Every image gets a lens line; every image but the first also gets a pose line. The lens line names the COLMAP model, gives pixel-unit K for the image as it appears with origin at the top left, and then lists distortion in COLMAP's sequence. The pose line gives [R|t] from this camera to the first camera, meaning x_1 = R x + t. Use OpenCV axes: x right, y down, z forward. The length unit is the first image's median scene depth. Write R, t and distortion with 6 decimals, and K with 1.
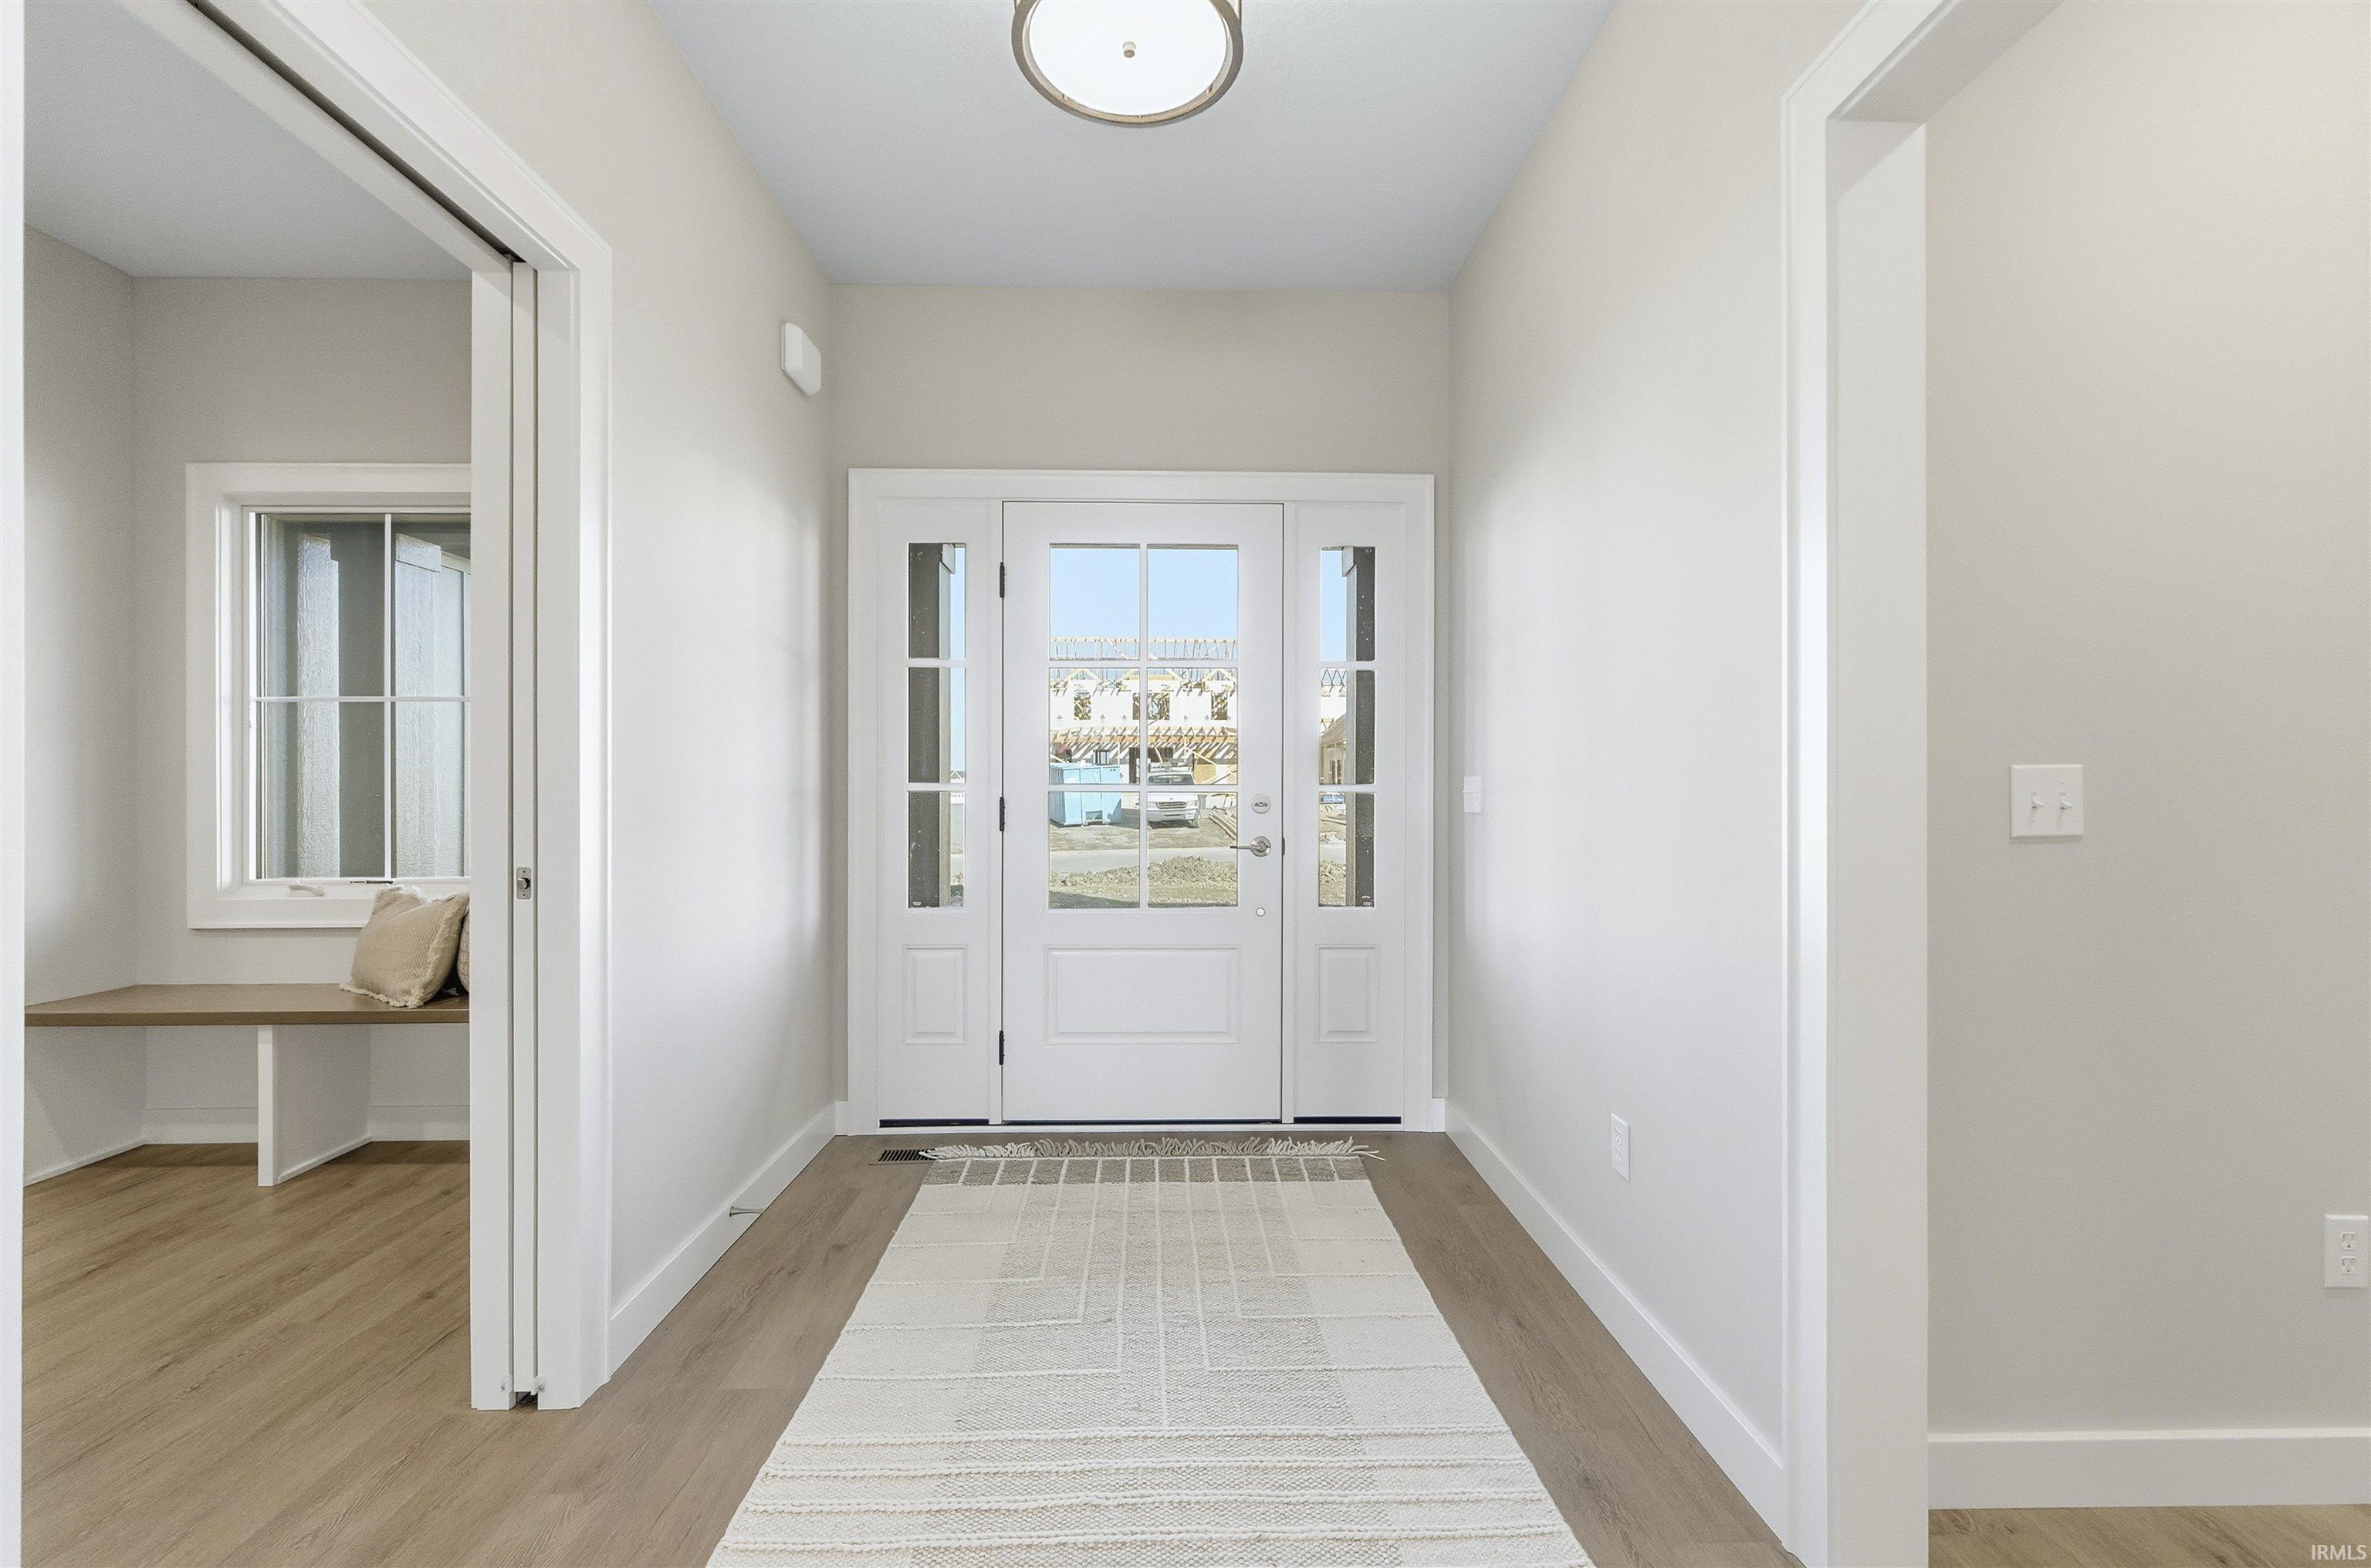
lens RADIAL K [[998.5, 0, 1185.5], [0, 998.5, 784.0], [0, 0, 1]] dist [-0.001321, 0.000039]
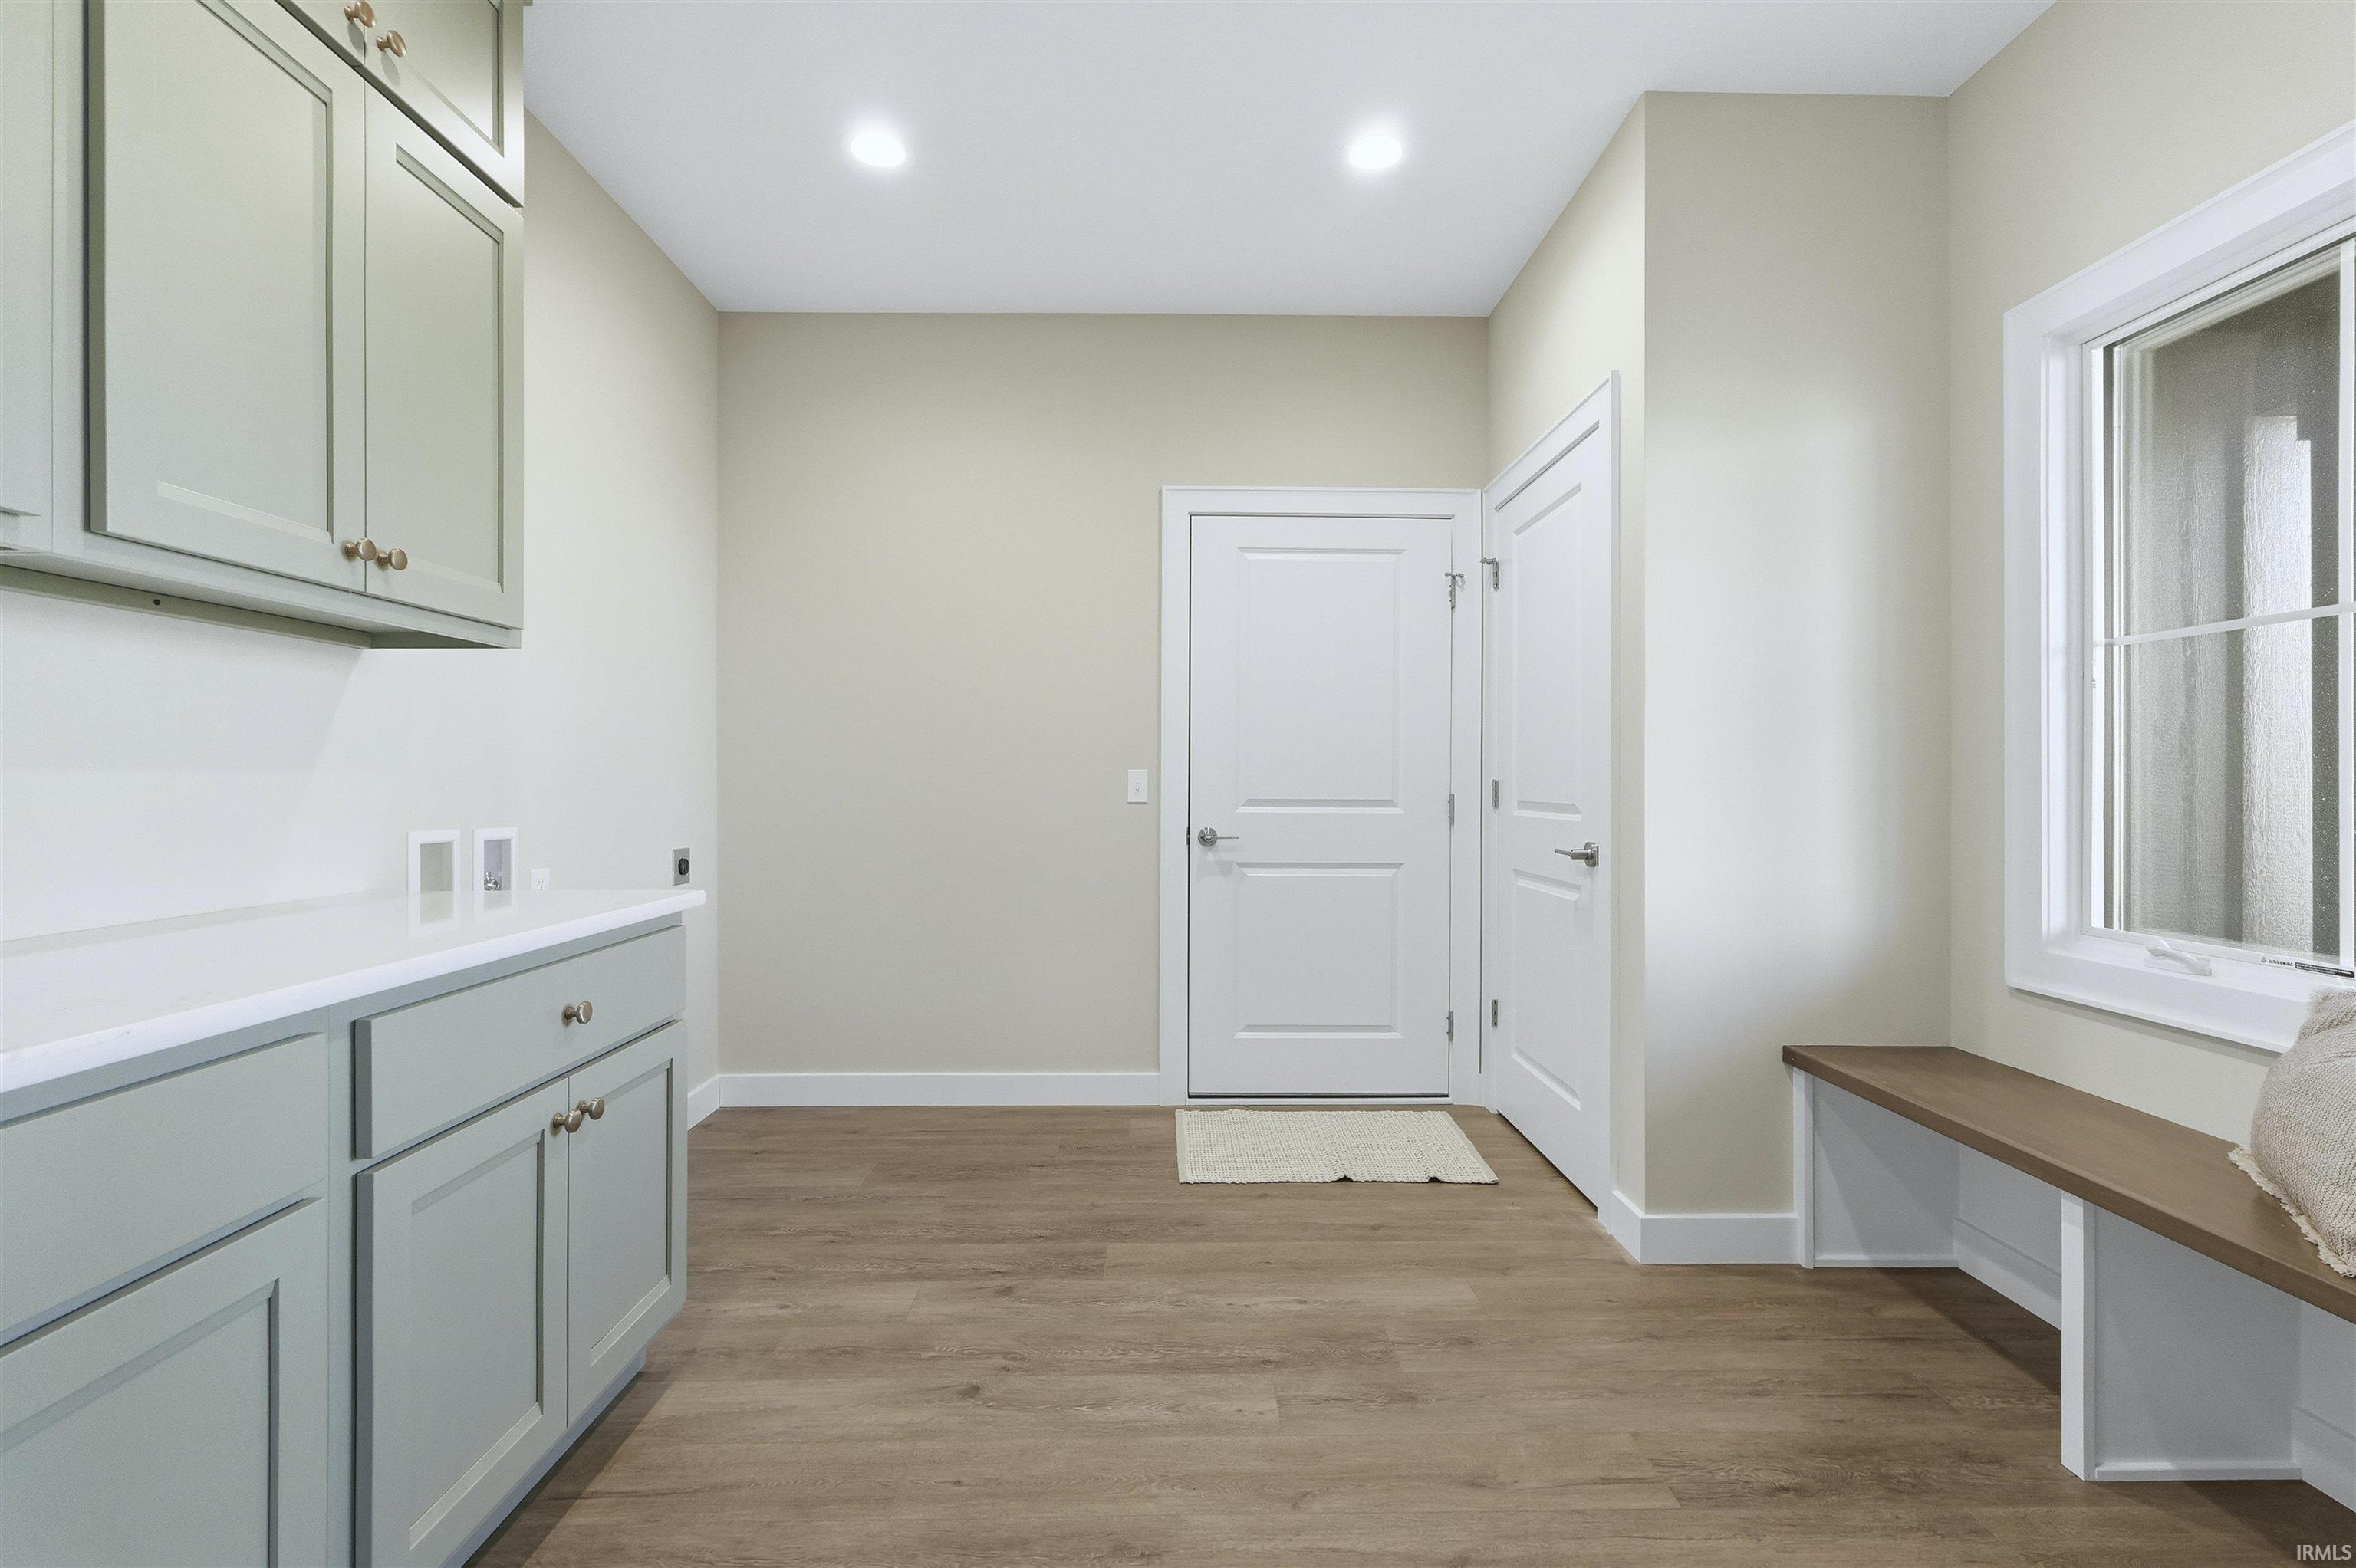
lens RADIAL K [[992.2, 0, 1178.0], [0, 992.2, 784.0], [0, 0, 1]] dist [-0.001321, 0.000039]
pose [[-0.017347, 0.000792, -0.999849, -0.305263], [-0.000863, 0.999999, 0.000807, 0.005014], [0.999849, 0.000877, -0.017347, 0.440701]]
